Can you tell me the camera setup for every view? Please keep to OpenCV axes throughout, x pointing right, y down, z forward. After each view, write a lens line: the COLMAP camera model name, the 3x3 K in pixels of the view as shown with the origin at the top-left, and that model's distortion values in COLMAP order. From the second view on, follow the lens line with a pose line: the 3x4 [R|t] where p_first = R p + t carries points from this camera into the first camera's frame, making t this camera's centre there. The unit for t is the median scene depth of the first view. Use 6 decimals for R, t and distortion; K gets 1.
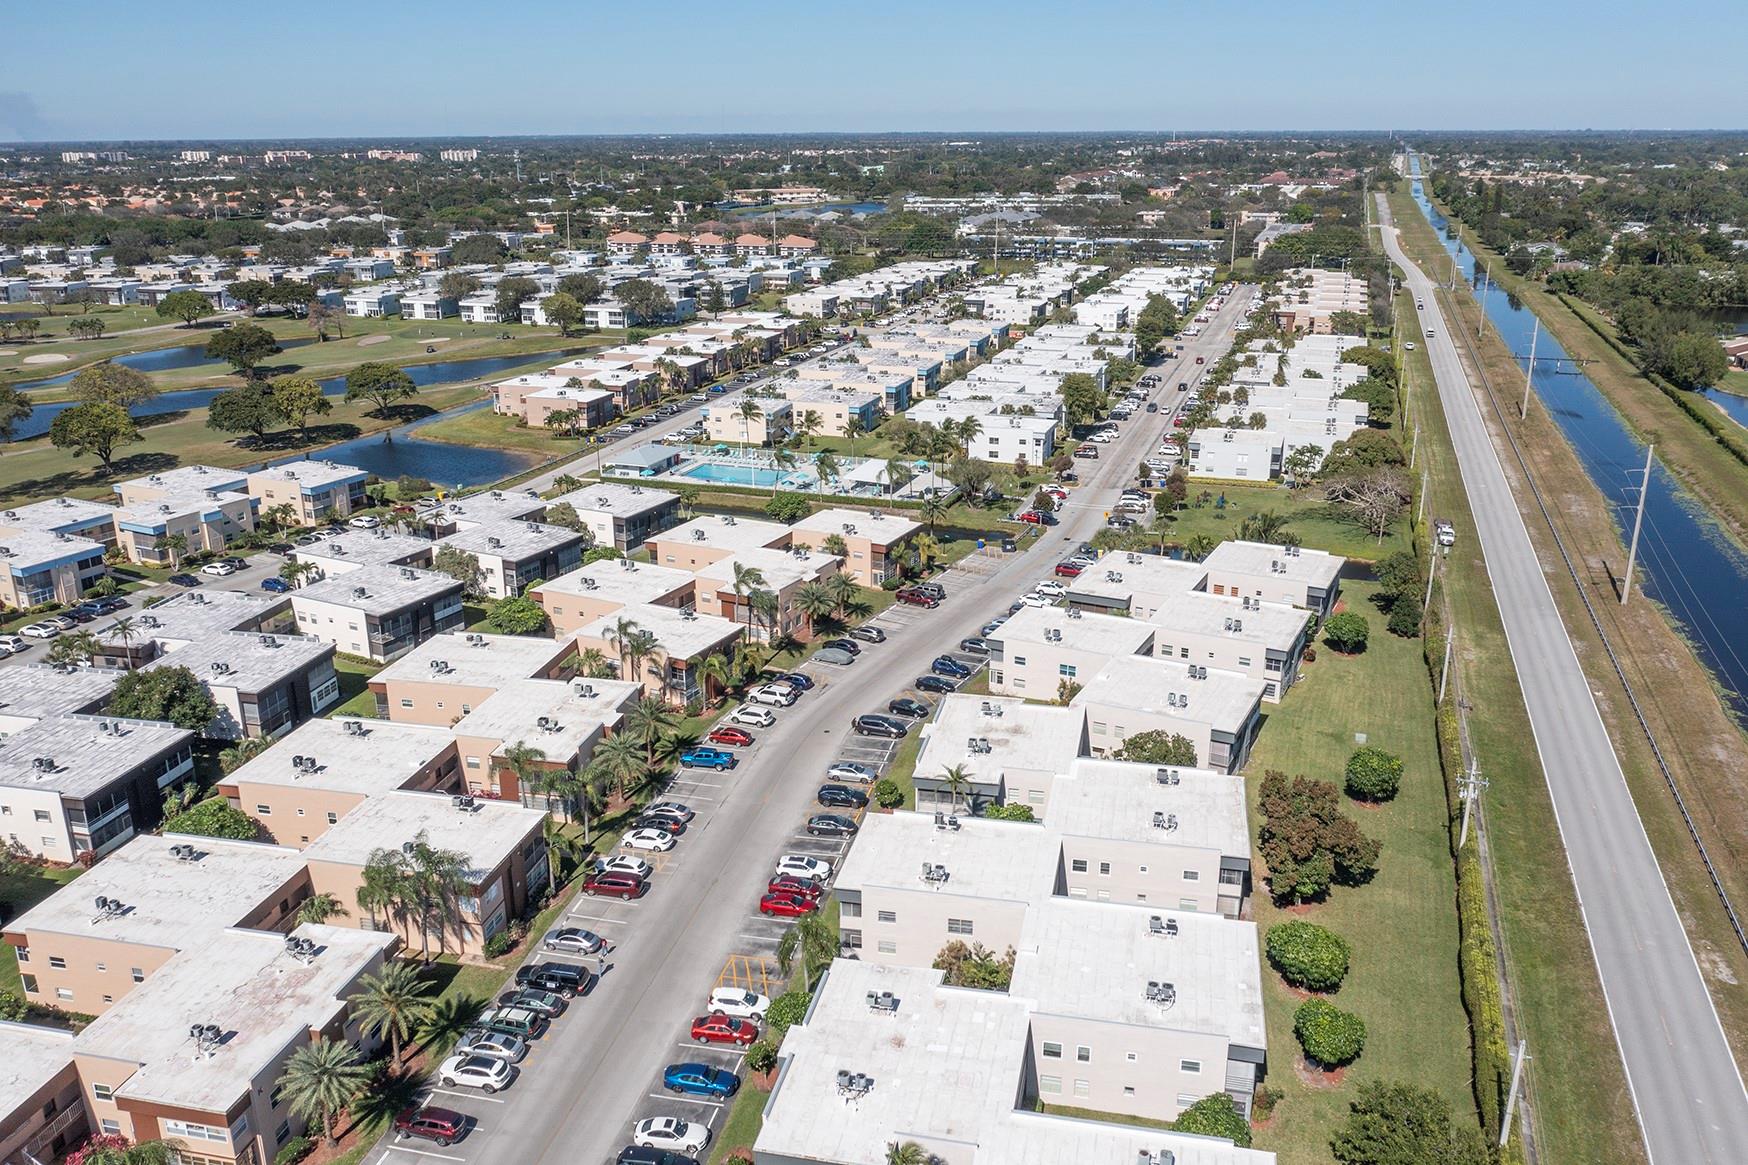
lens RADIAL K [[1373.7, 0, 874.0], [0, 1373.7, 582.5], [0, 0, 1]] dist [-0.015897, 0.005985]
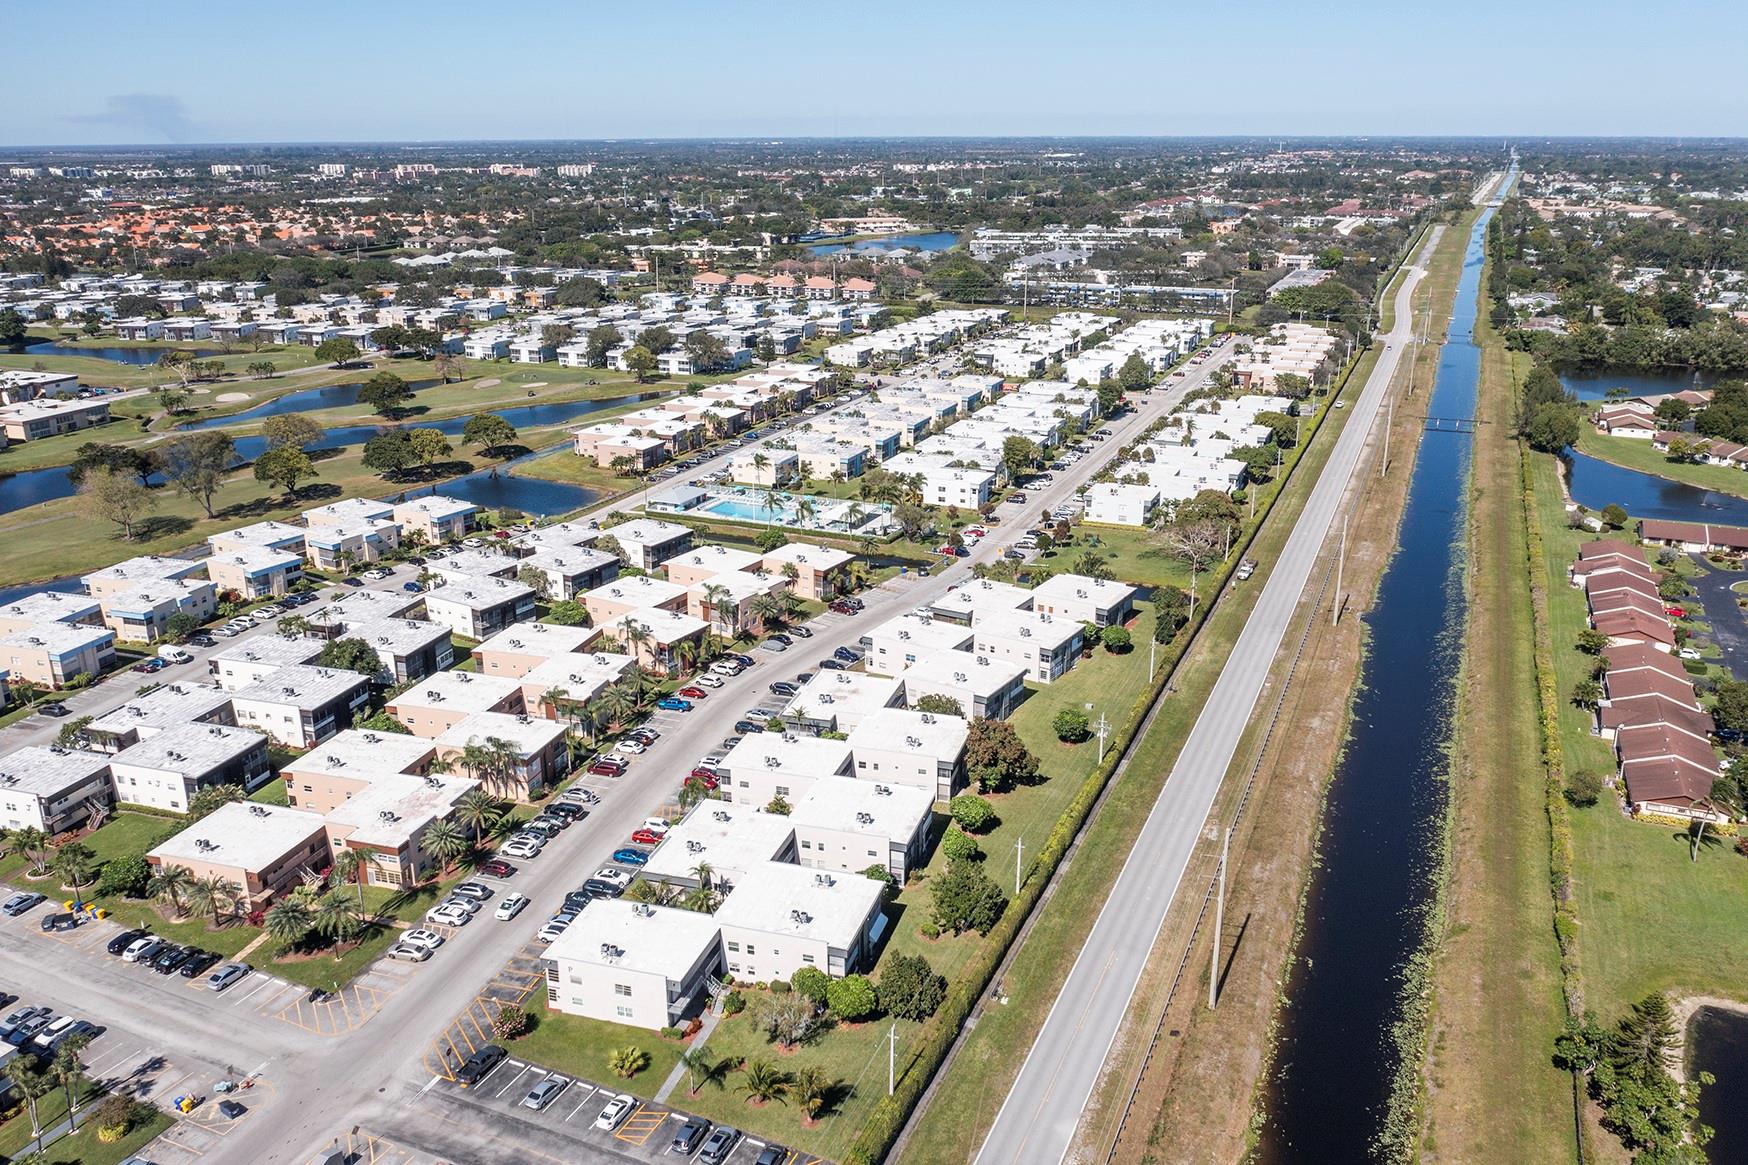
lens RADIAL K [[1373.7, 0, 874.0], [0, 1373.7, 582.5], [0, 0, 1]] dist [-0.015897, 0.005985]
pose [[0.996908, 0.026364, -0.074019, 0.137594], [-0.026442, 0.999650, -0.000069, -0.013200], [0.073992, 0.002026, 0.997257, -0.359504]]
